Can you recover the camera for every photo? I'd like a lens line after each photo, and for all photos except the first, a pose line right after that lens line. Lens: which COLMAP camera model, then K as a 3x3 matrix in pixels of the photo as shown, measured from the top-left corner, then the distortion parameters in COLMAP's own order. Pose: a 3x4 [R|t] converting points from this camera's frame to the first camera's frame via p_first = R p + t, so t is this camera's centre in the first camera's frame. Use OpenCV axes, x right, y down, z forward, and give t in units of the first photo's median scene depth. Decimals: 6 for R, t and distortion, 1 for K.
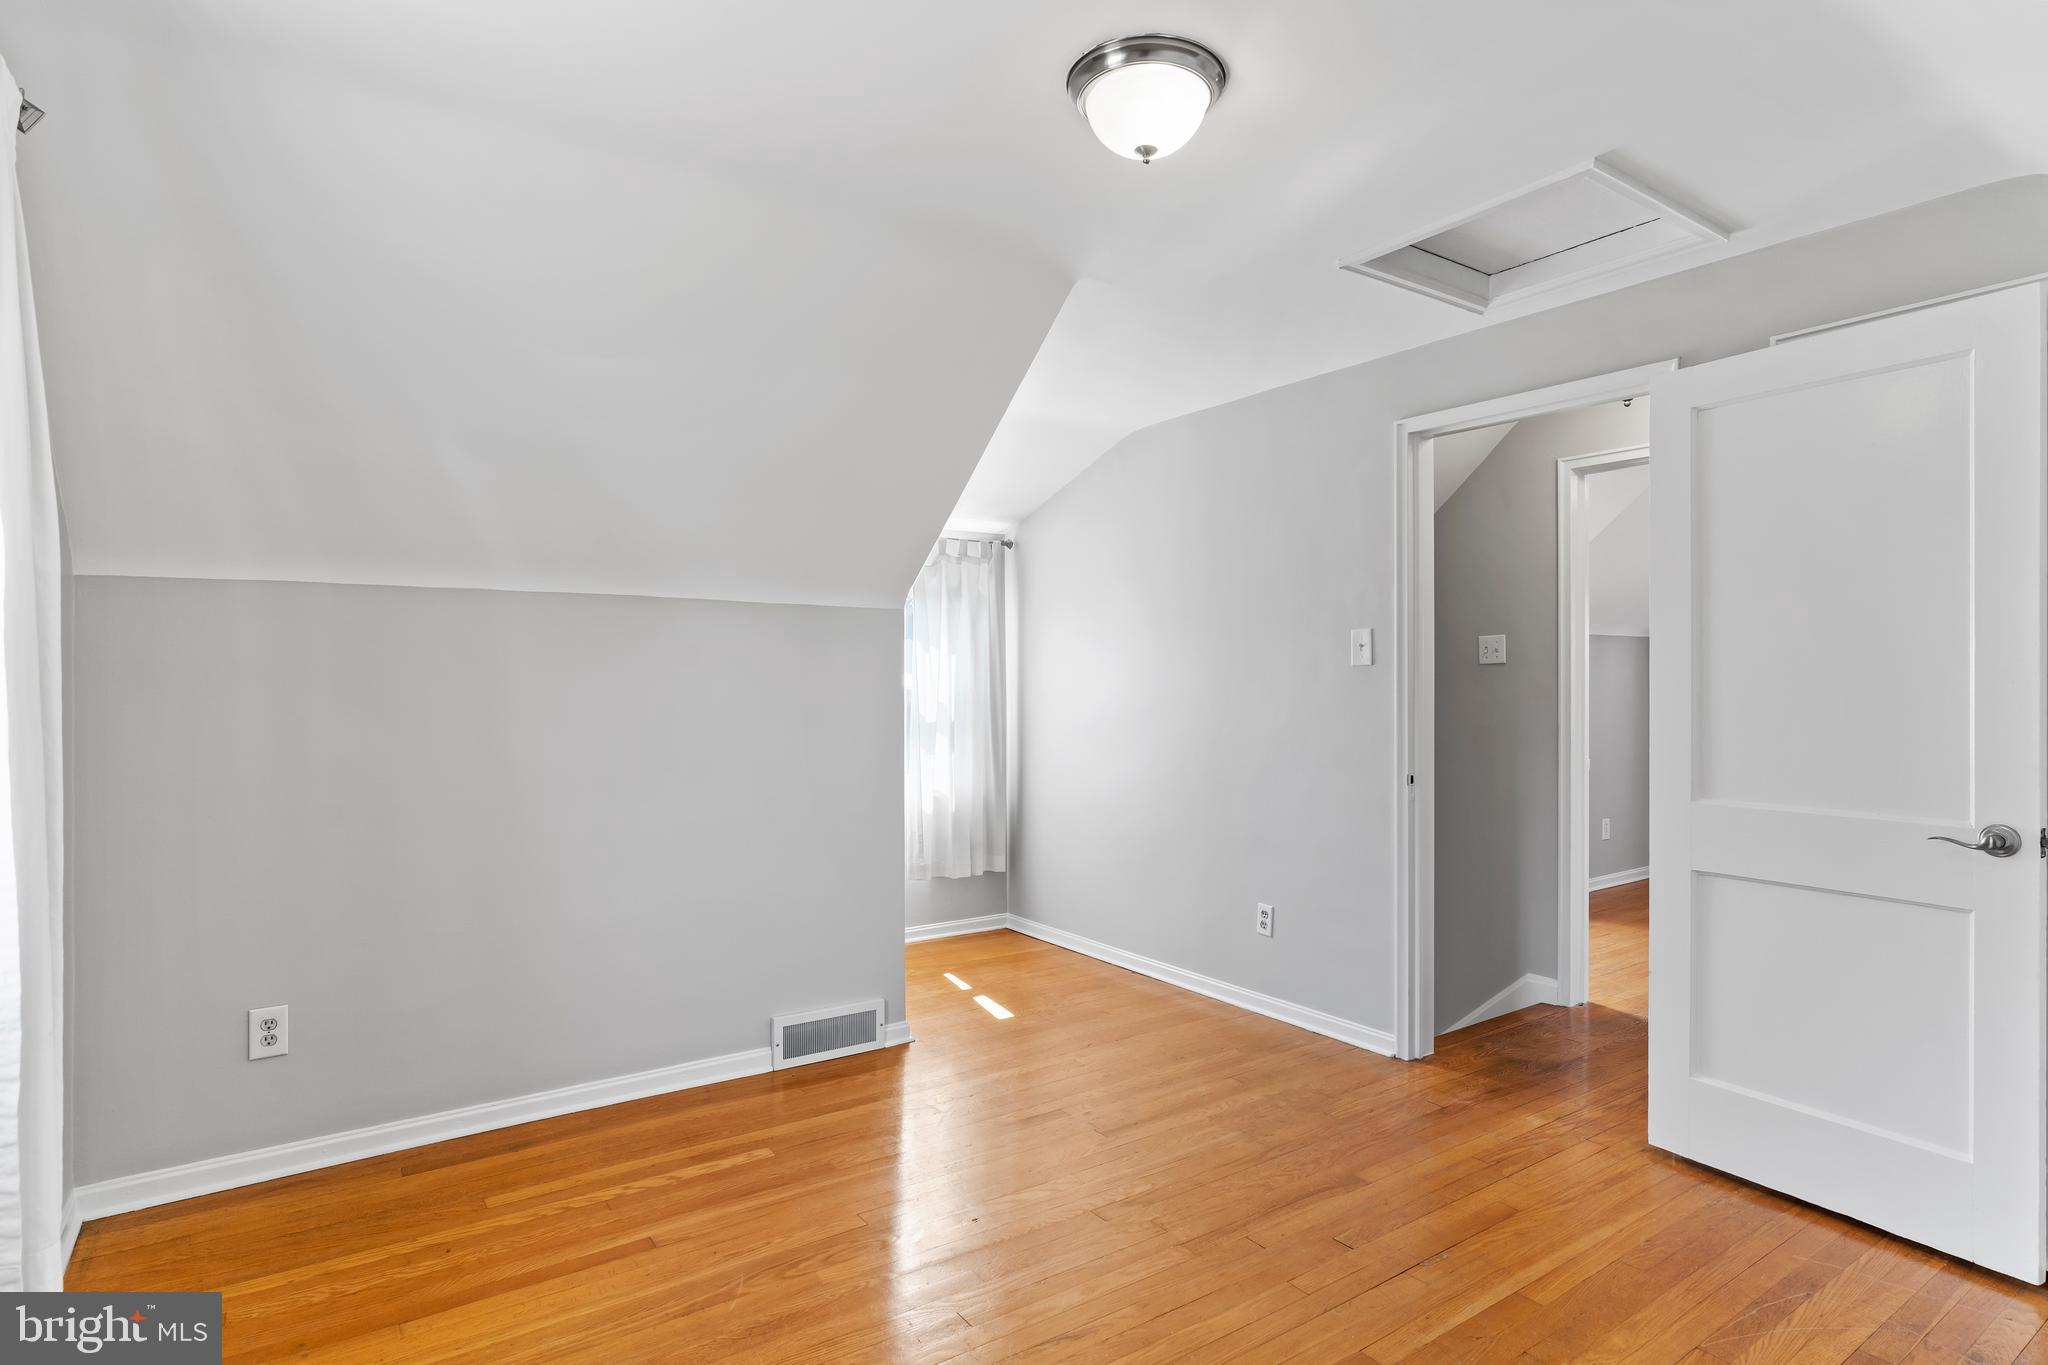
lens RADIAL K [[1053.7, 0, 1024.0], [0, 1053.7, 682.5], [0, 0, 1]] dist [-0.001014, 0.000017]
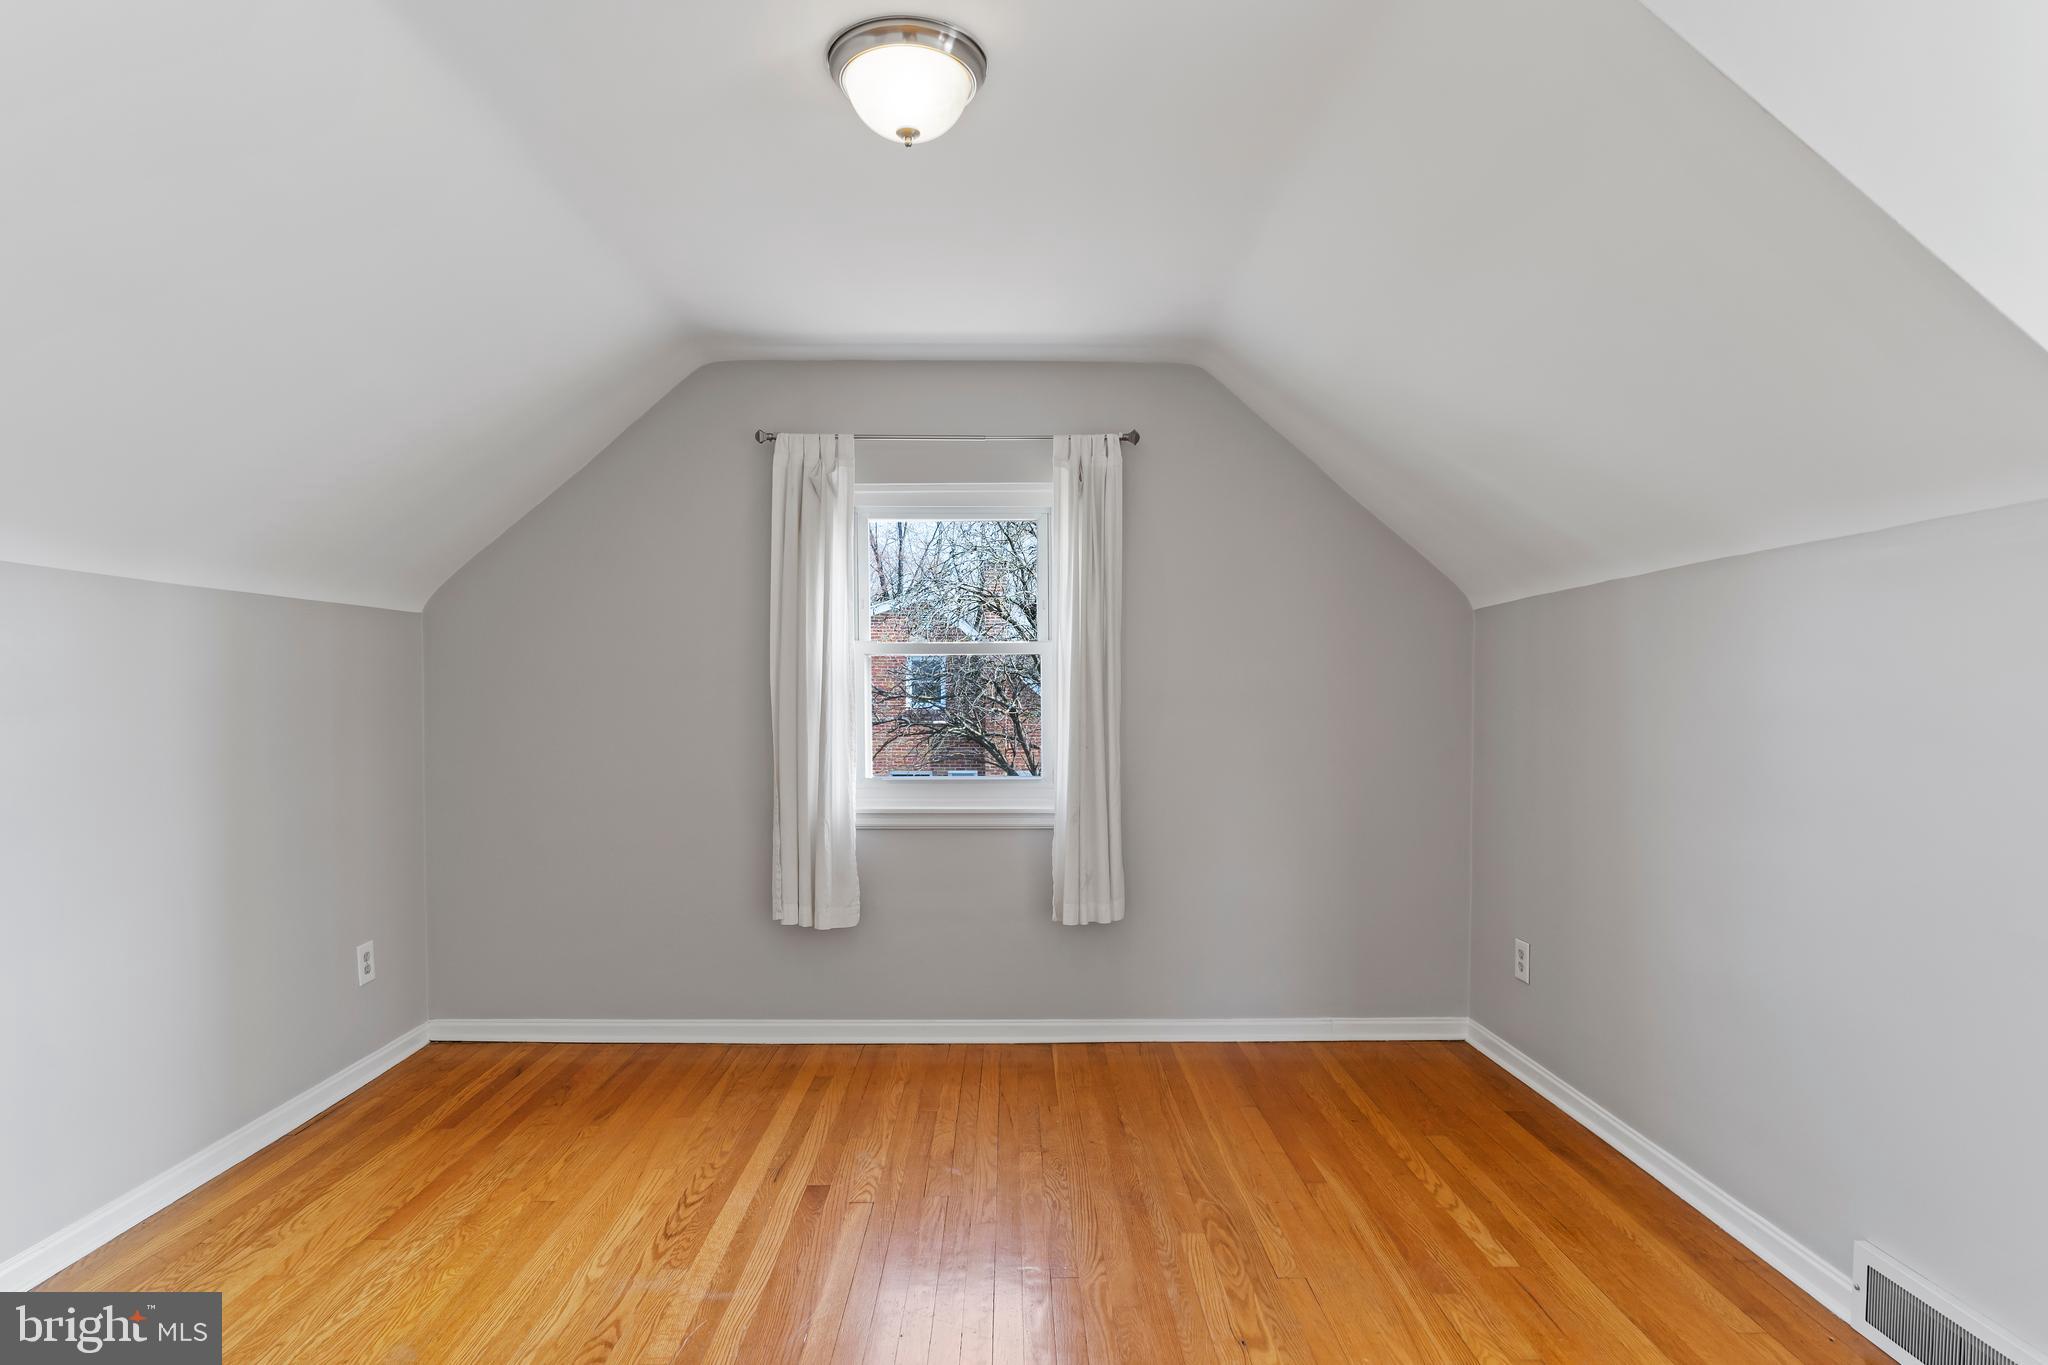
lens RADIAL K [[1053.7, 0, 1024.0], [0, 1053.7, 682.5], [0, 0, 1]] dist [-0.001014, 0.000017]
pose [[-0.553335, -0.017185, -0.832782, 0.670663], [-0.004312, 0.999833, -0.017767, 0.028619], [0.832948, -0.006240, -0.553316, 1.233131]]
